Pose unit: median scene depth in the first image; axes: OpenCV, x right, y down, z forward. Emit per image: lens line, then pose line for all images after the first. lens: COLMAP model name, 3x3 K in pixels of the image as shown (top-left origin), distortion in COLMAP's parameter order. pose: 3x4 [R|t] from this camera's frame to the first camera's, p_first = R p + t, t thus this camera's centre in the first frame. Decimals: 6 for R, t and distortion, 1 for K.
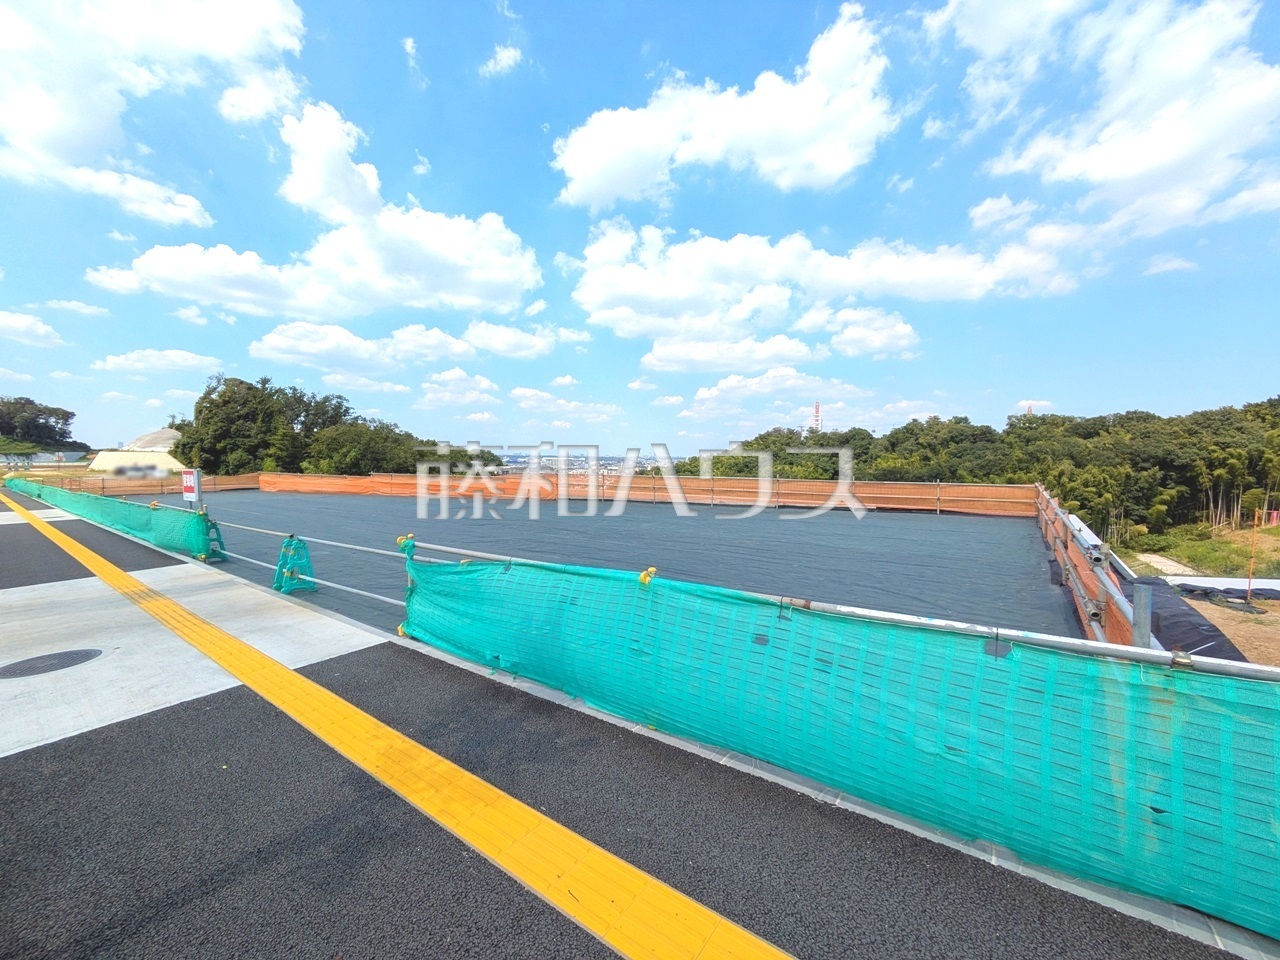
lens RADIAL K [[510.6, 0, 640.4], [0, 510.6, 480.5], [0, 0, 1]] dist [0.001346, 0.000138]
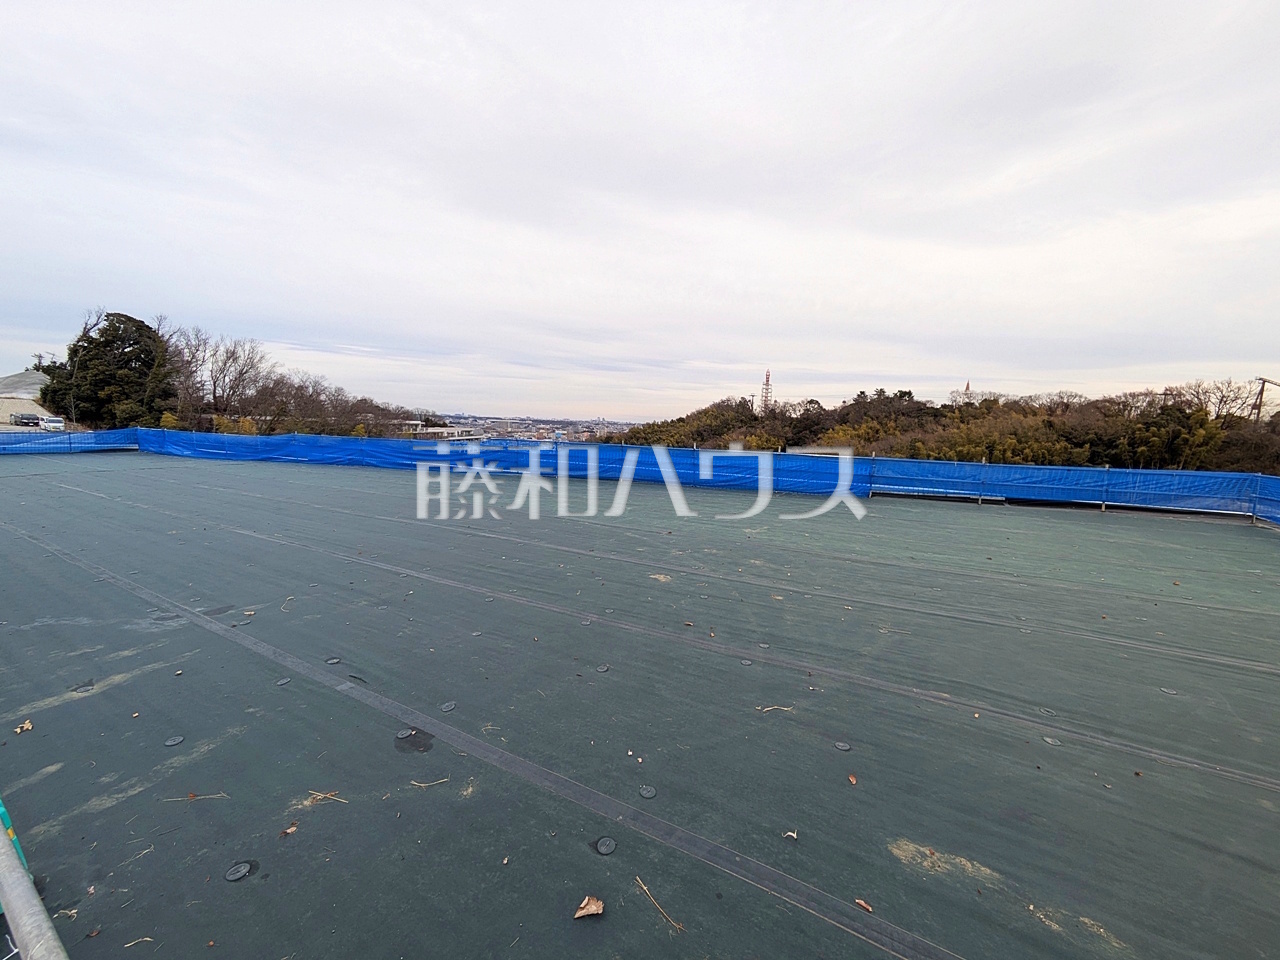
lens RADIAL K [[508.0, 0, 645.1], [0, 508.0, 481.5], [0, 0, 1]] dist [0.001937, 0.000809]
pose [[0.993503, 0.014391, 0.112889, -0.026325], [-0.022322, 0.997346, 0.069305, -0.002196], [-0.111592, -0.071374, 0.991188, 0.053920]]
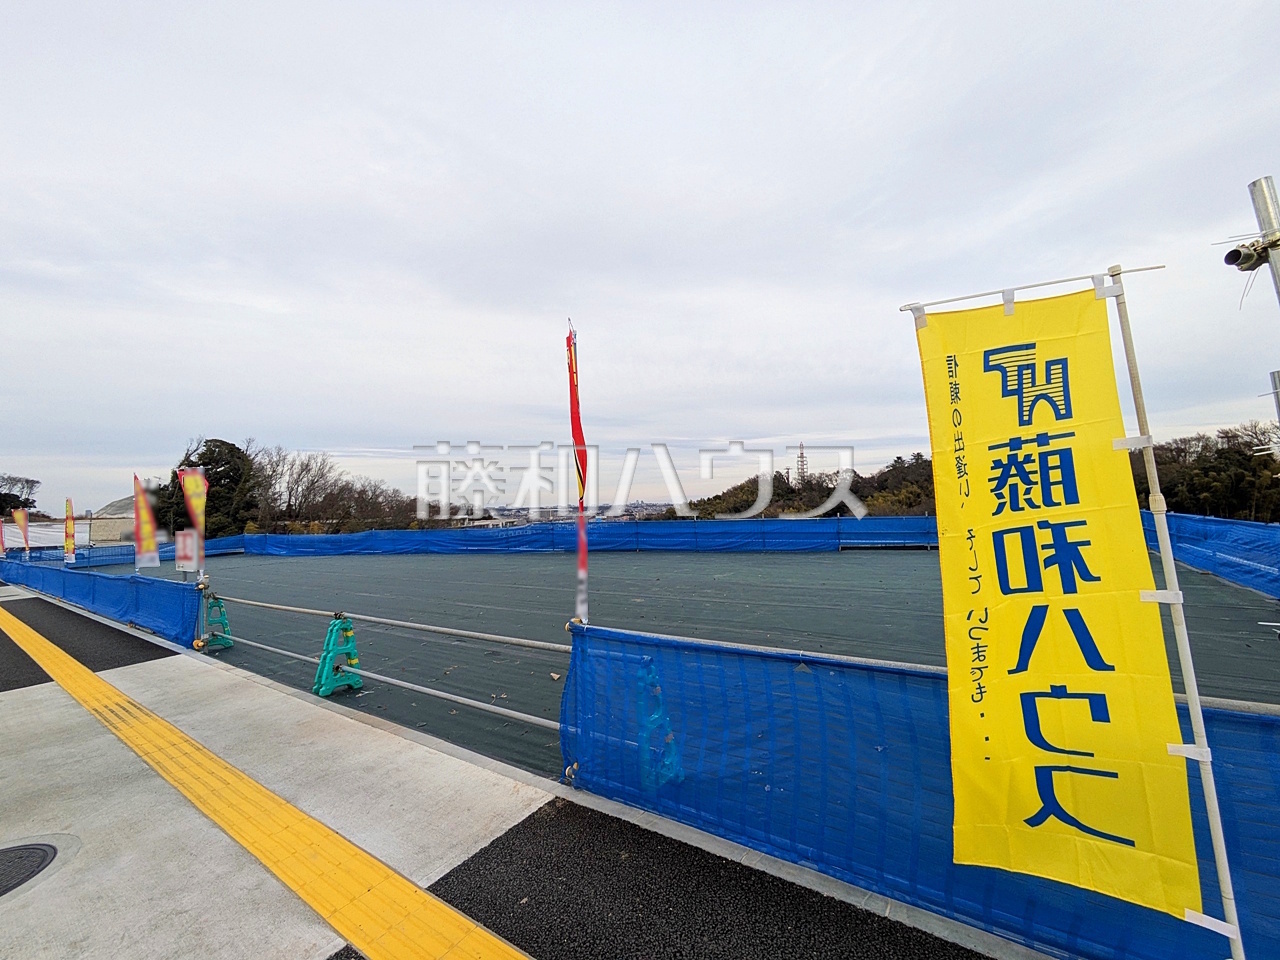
lens RADIAL K [[509.8, 0, 644.9], [0, 509.8, 476.2], [0, 0, 1]] dist [0.002570, 0.000354]
pose [[0.998670, -0.037081, 0.035823, -0.018460], [0.040523, 0.994091, -0.100697, 0.000271], [-0.031877, 0.102015, 0.994272, 0.016988]]
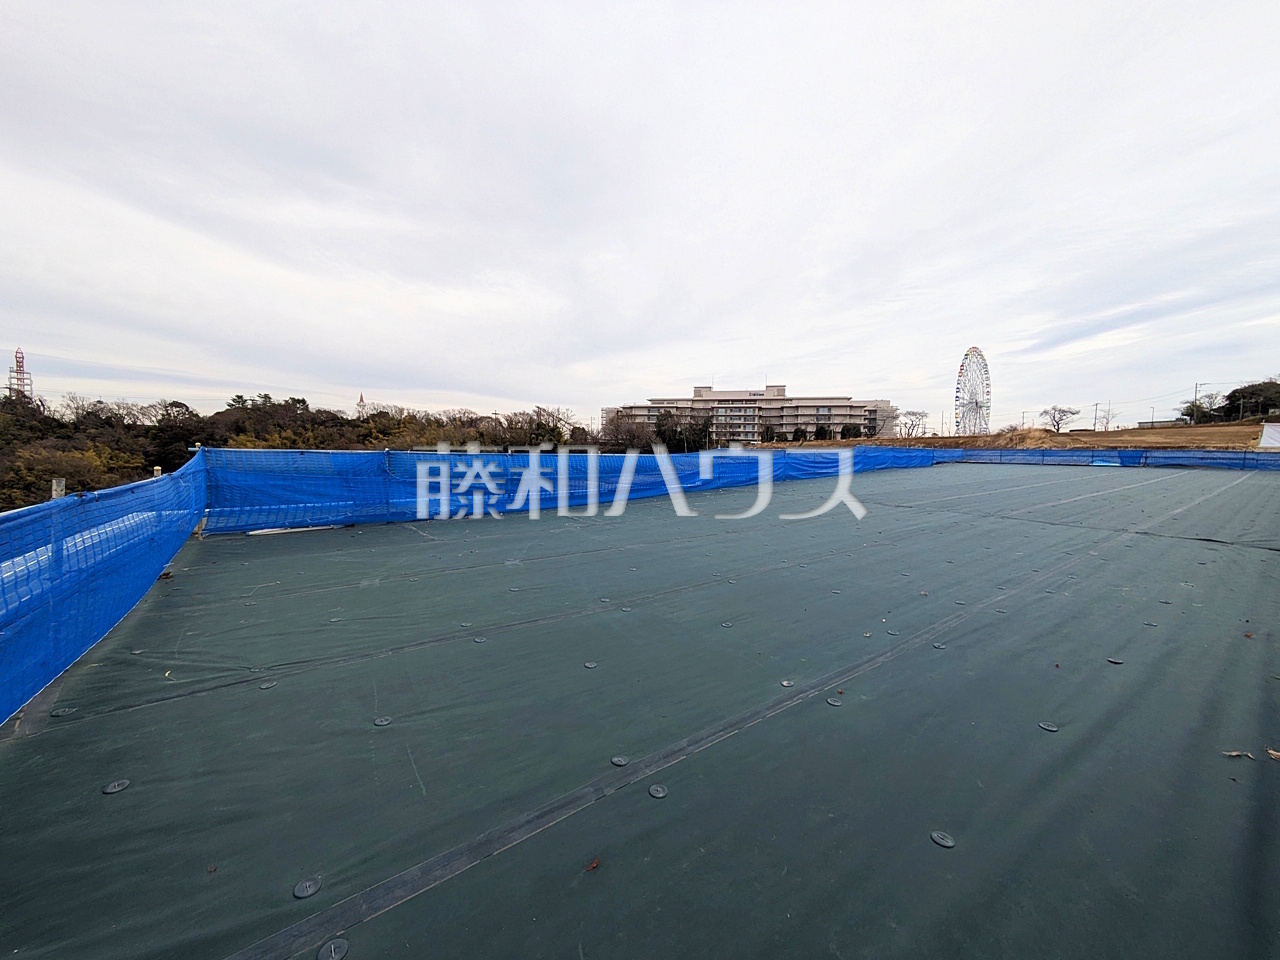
lens RADIAL K [[504.9, 0, 634.2], [0, 504.9, 473.9], [0, 0, 1]] dist [0.002094, 0.000538]
pose [[0.273033, -0.044563, 0.960972, -0.283514], [0.028842, 0.998857, 0.038125, -0.001548], [-0.961572, 0.017307, 0.274007, 0.300353]]
